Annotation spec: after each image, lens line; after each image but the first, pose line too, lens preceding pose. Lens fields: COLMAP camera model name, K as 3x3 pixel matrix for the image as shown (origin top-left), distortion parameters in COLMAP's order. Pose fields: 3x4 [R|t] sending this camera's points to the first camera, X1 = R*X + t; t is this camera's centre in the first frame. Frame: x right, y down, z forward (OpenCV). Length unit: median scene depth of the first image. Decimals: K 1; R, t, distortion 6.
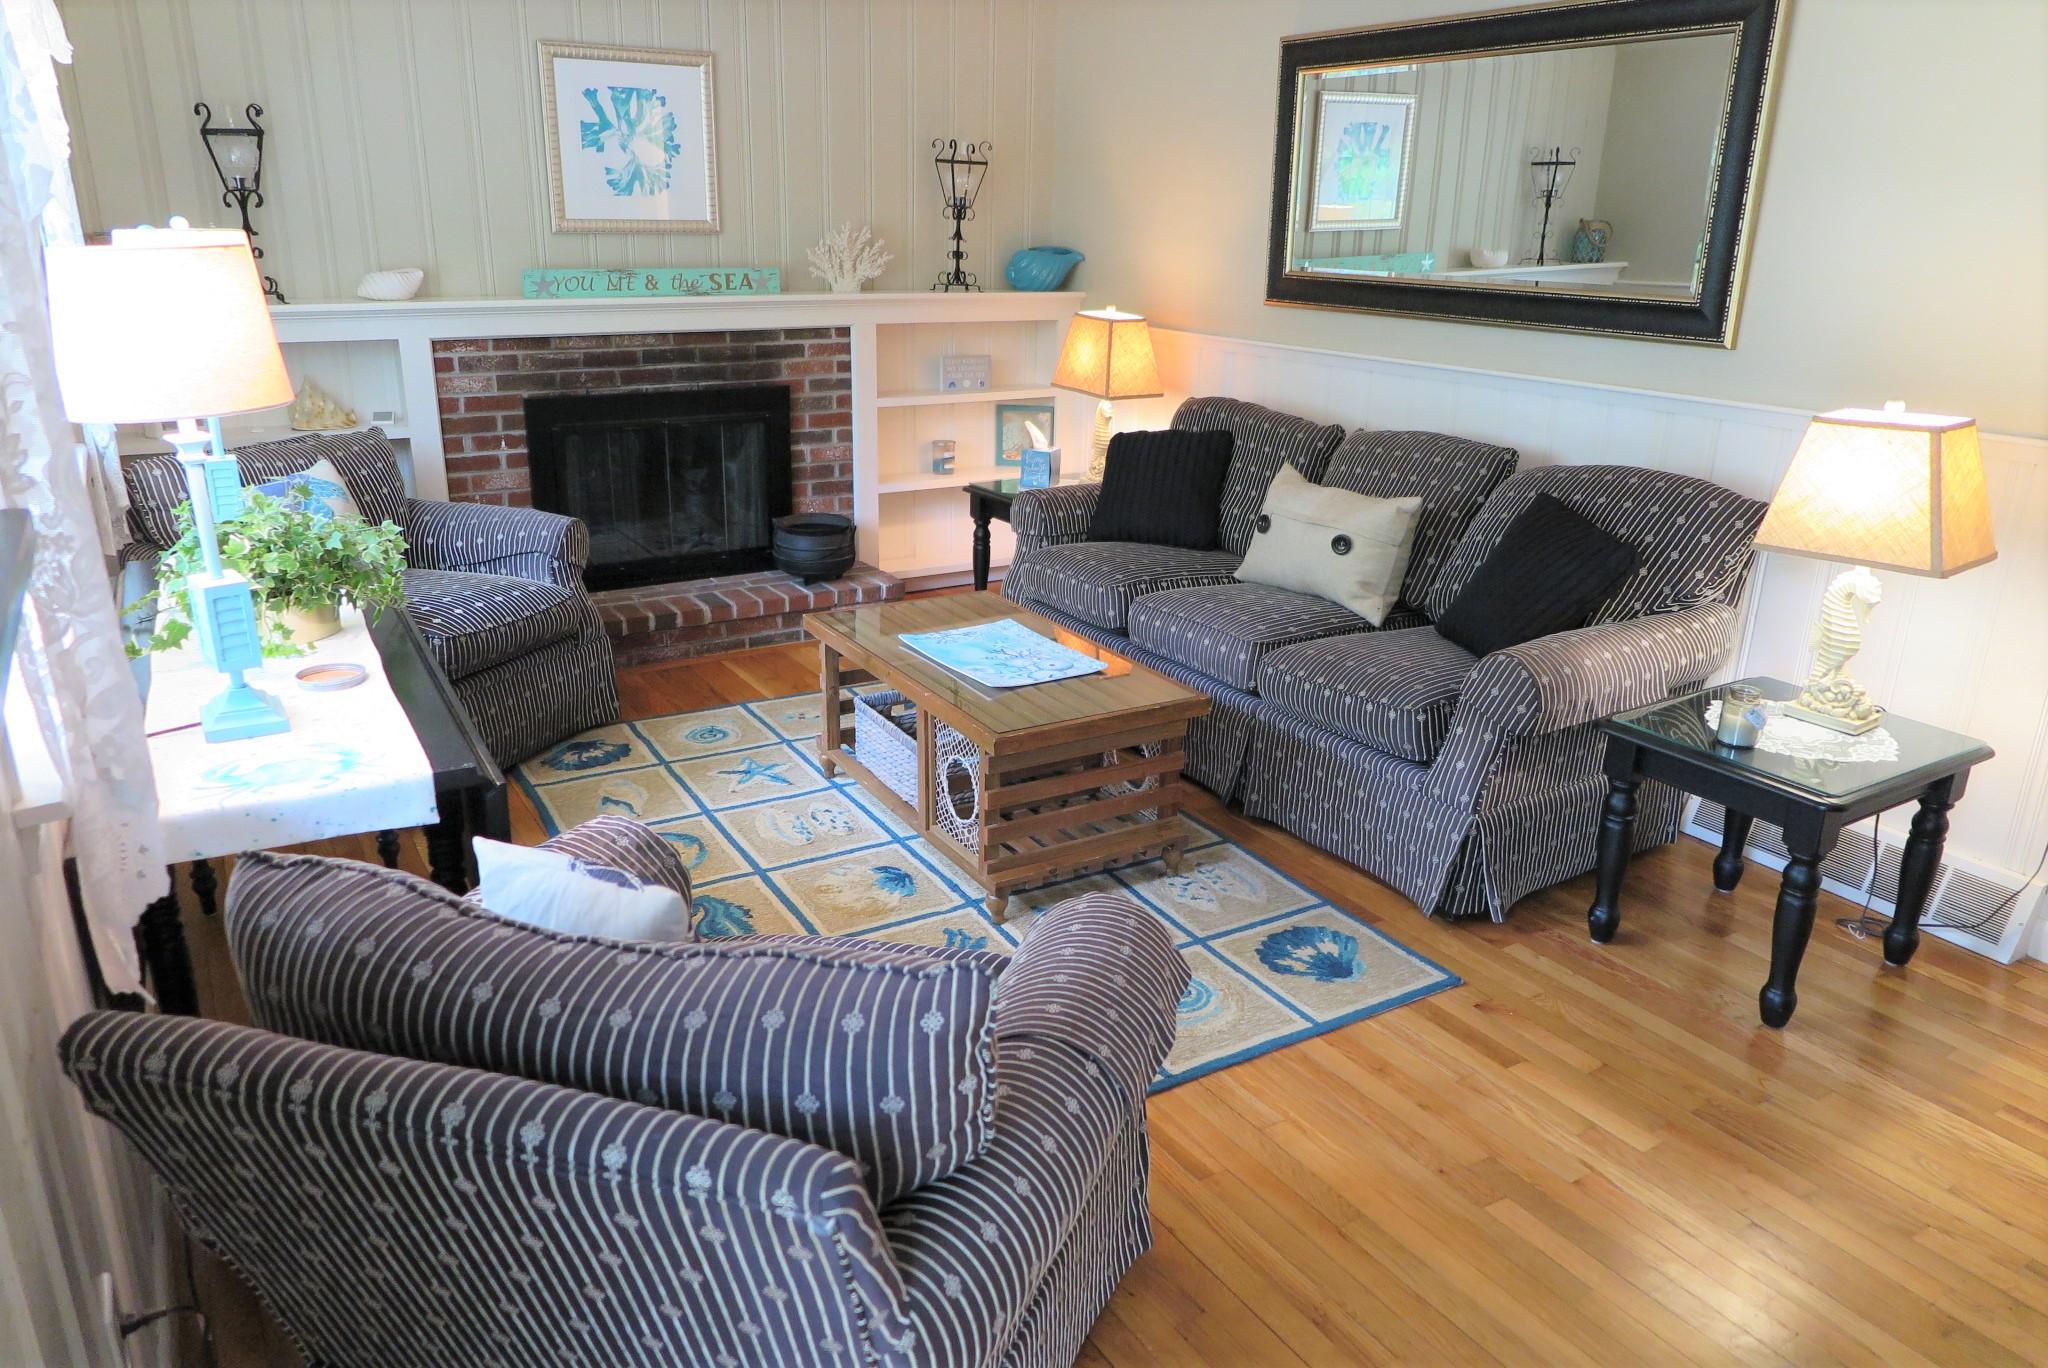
lens RADIAL K [[1410.1, 0, 1027.6], [0, 1410.1, 638.8], [0, 0, 1]] dist [0.076775, 0.001203]
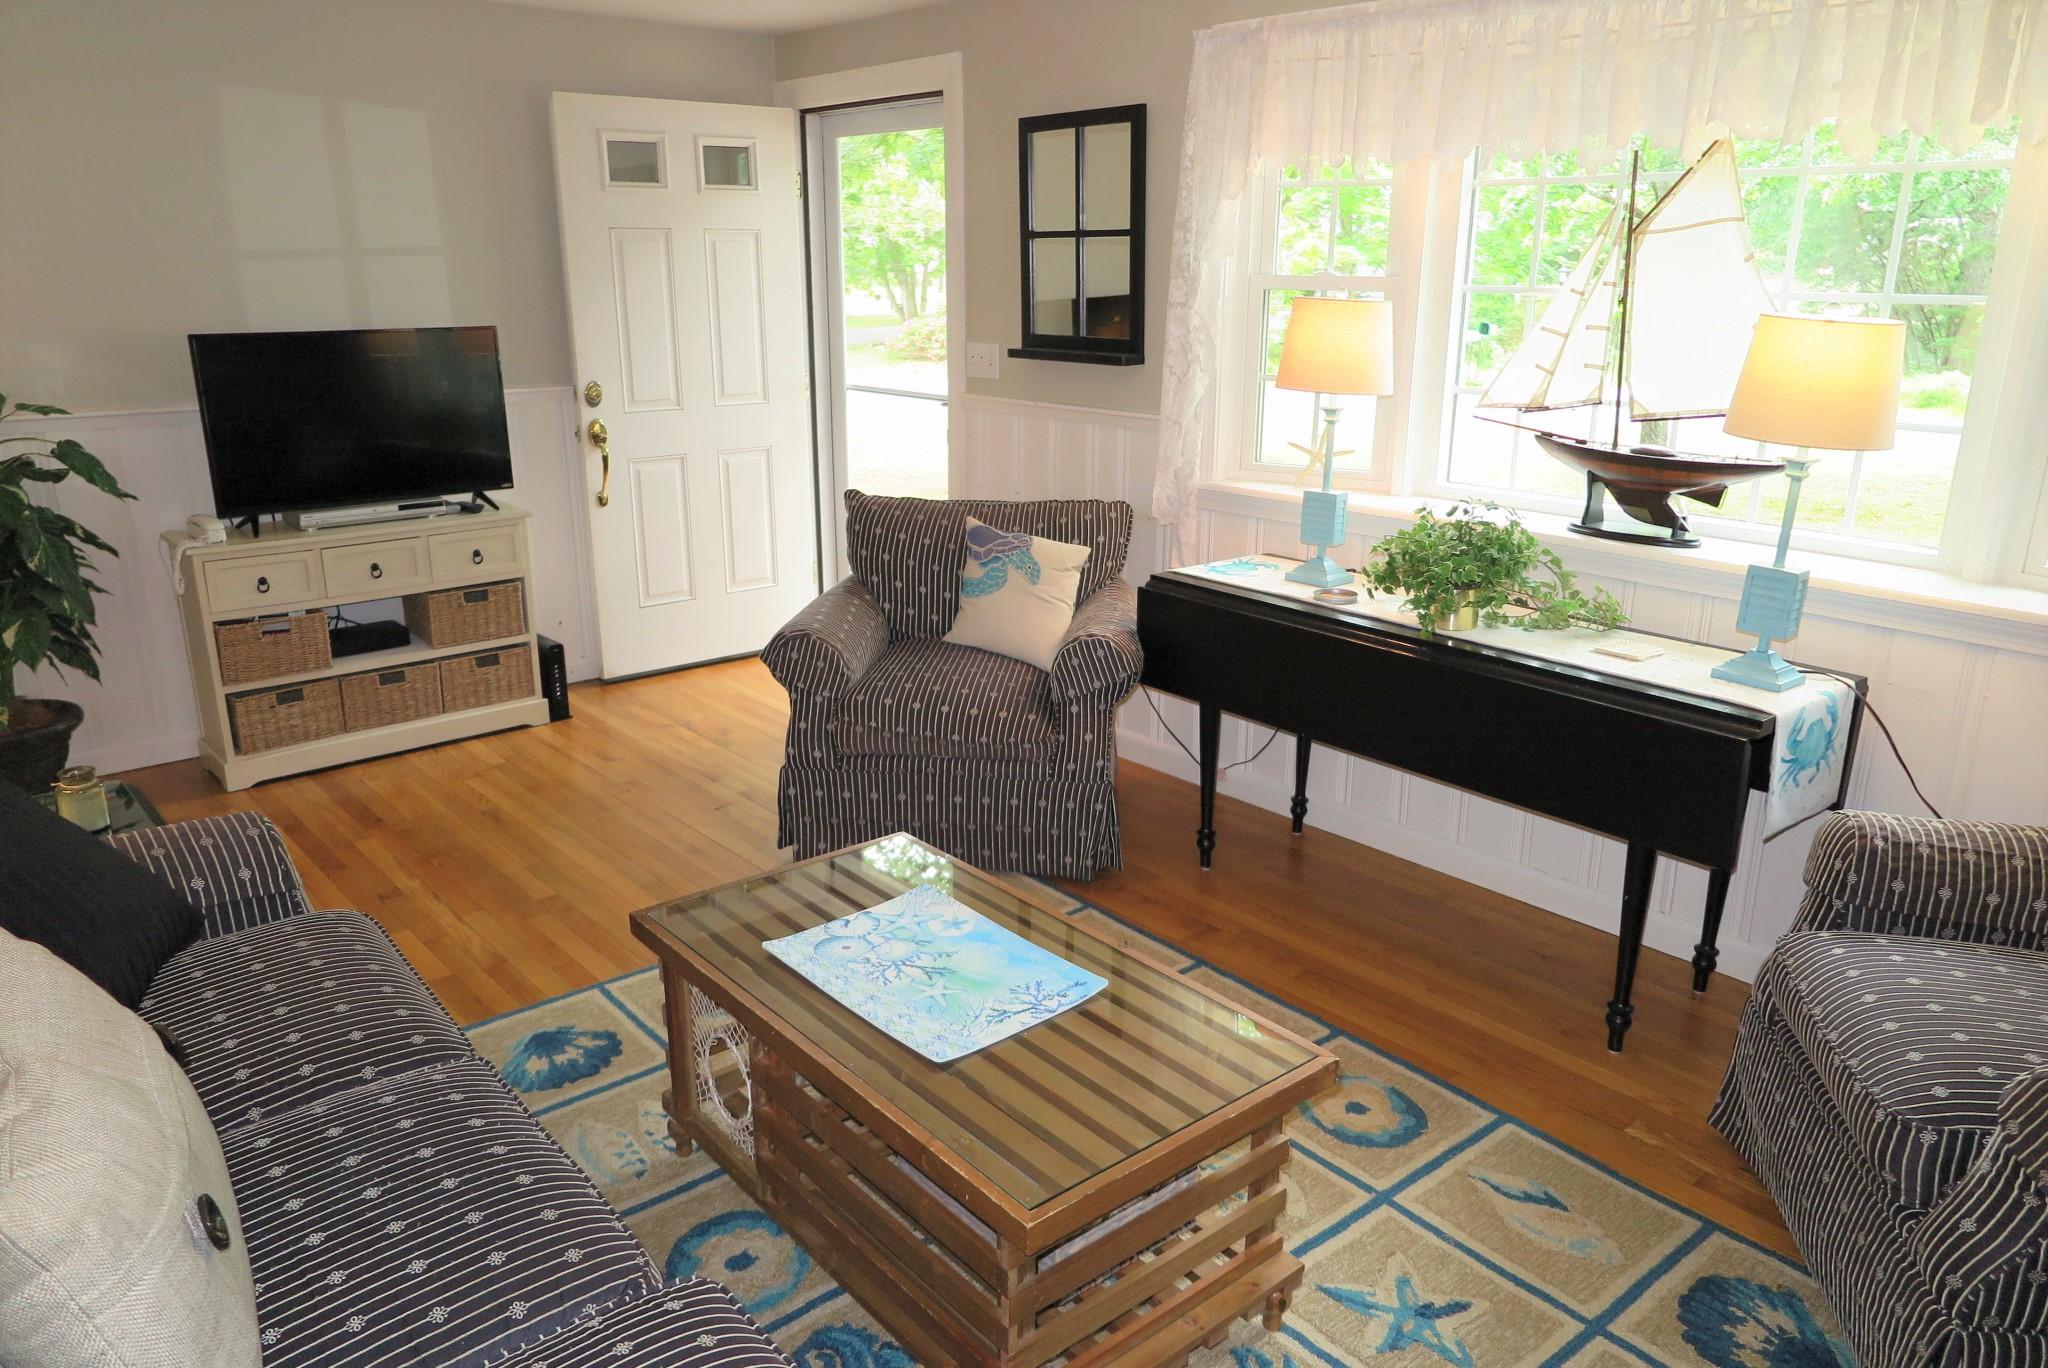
lens RADIAL K [[1411.9, 0, 1016.9], [0, 1411.9, 676.7], [0, 0, 1]] dist [-0.005325, 0.004338]
pose [[-0.988848, 0.019526, -0.147640, 0.033648], [-0.064284, 0.838289, 0.541424, -0.452030], [0.134337, 0.544877, -0.827685, 1.502990]]
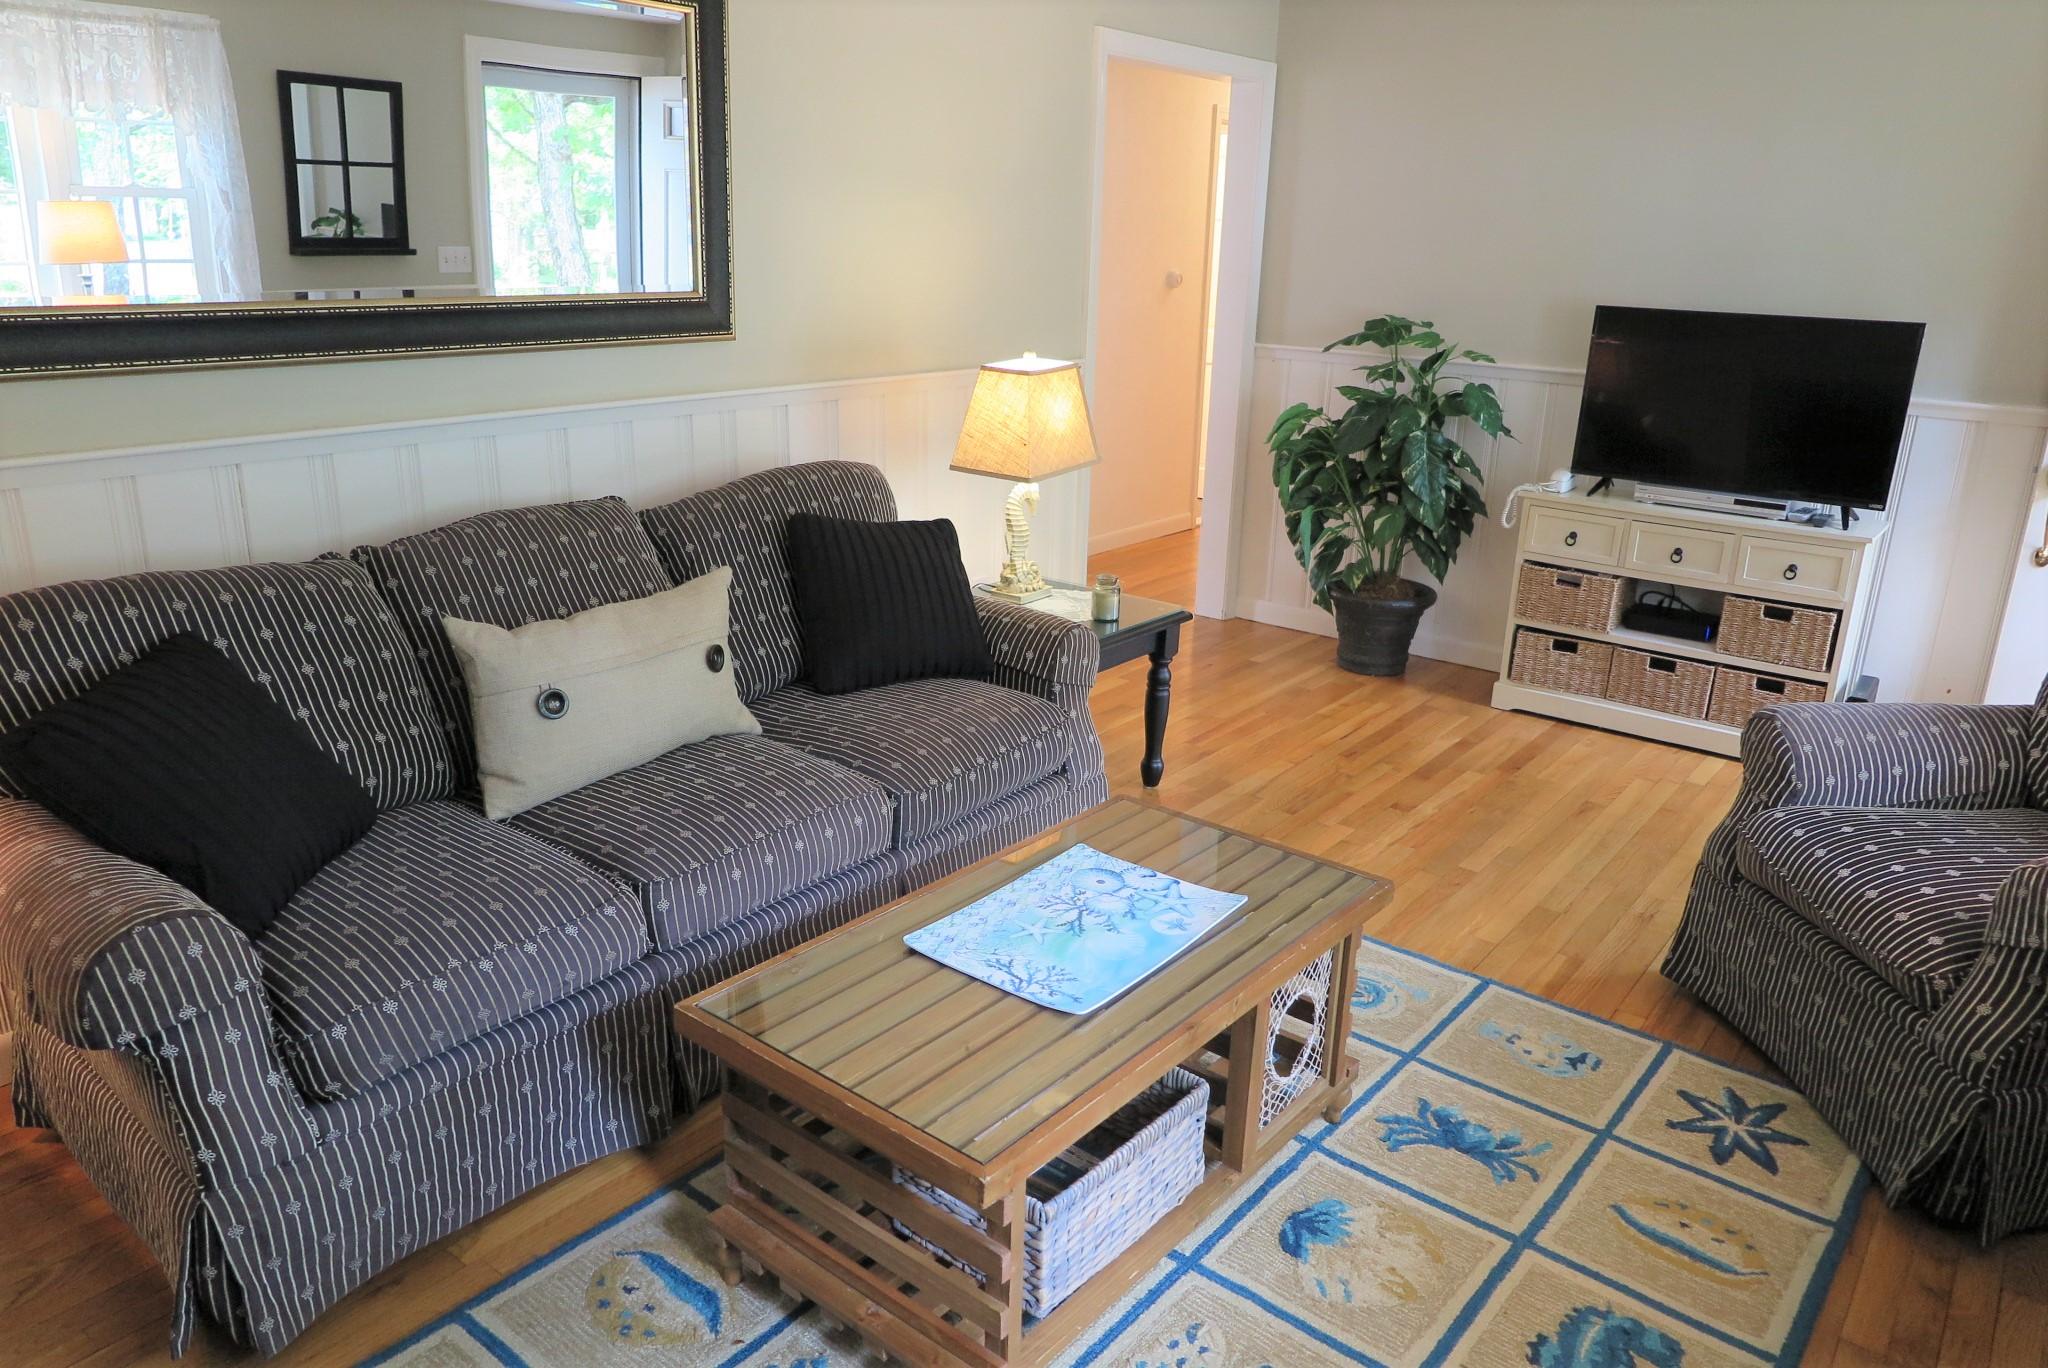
lens RADIAL K [[1411.9, 0, 1016.9], [0, 1411.9, 676.7], [0, 0, 1]] dist [-0.005325, 0.004338]
pose [[-0.336049, -0.316375, 0.887117, -0.547848], [0.236800, 0.883257, 0.404701, -0.357503], [-0.911590, 0.346069, -0.221900, 1.167752]]
